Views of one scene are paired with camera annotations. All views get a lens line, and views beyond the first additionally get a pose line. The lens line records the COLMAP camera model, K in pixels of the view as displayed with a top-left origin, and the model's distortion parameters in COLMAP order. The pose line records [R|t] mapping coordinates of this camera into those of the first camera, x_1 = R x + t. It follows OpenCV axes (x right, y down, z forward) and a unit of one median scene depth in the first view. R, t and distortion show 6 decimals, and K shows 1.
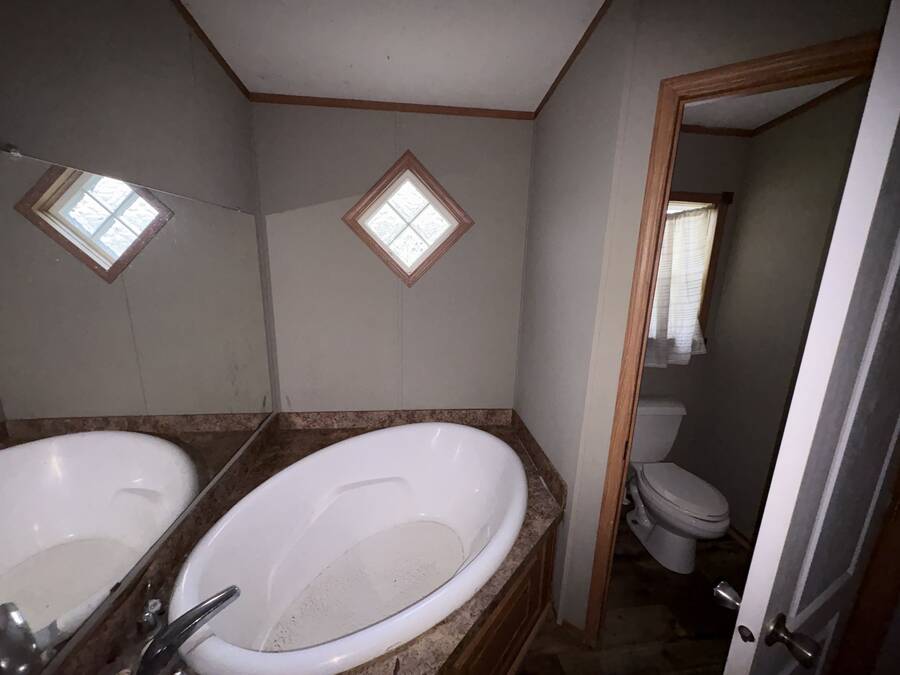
lens RADIAL K [[358.6, 0, 450.0], [0, 358.6, 337.5], [0, 0, 1]] dist [0.000809, -0.000032]
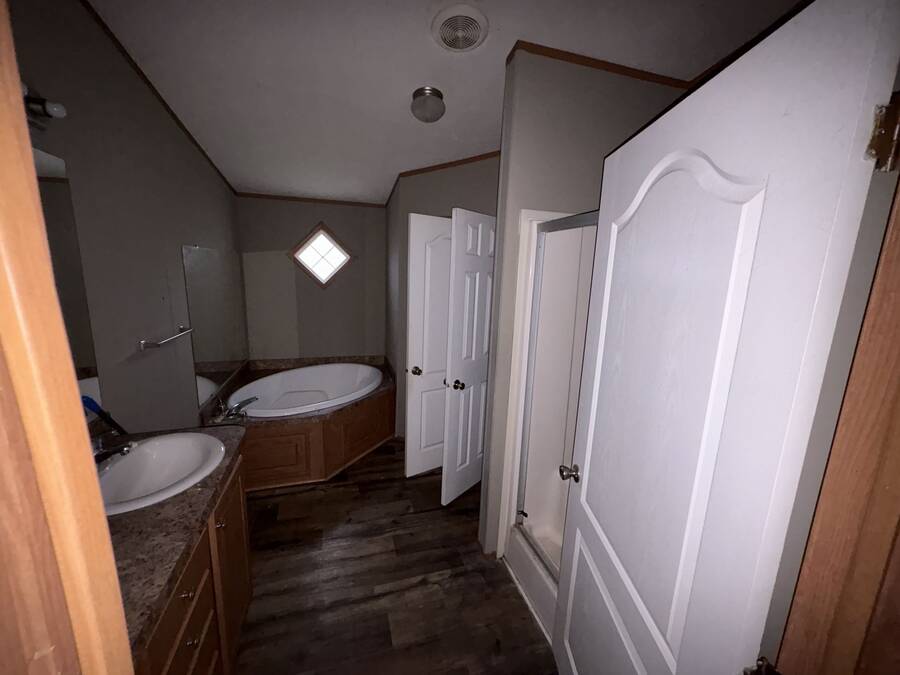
lens RADIAL K [[358.6, 0, 450.0], [0, 358.6, 337.5], [0, 0, 1]] dist [0.000809, -0.000032]
pose [[0.983070, -0.023149, 0.181762, 0.186582], [0.025760, 0.999596, -0.012021, 0.145885], [-0.181411, 0.016499, 0.983269, -0.955059]]
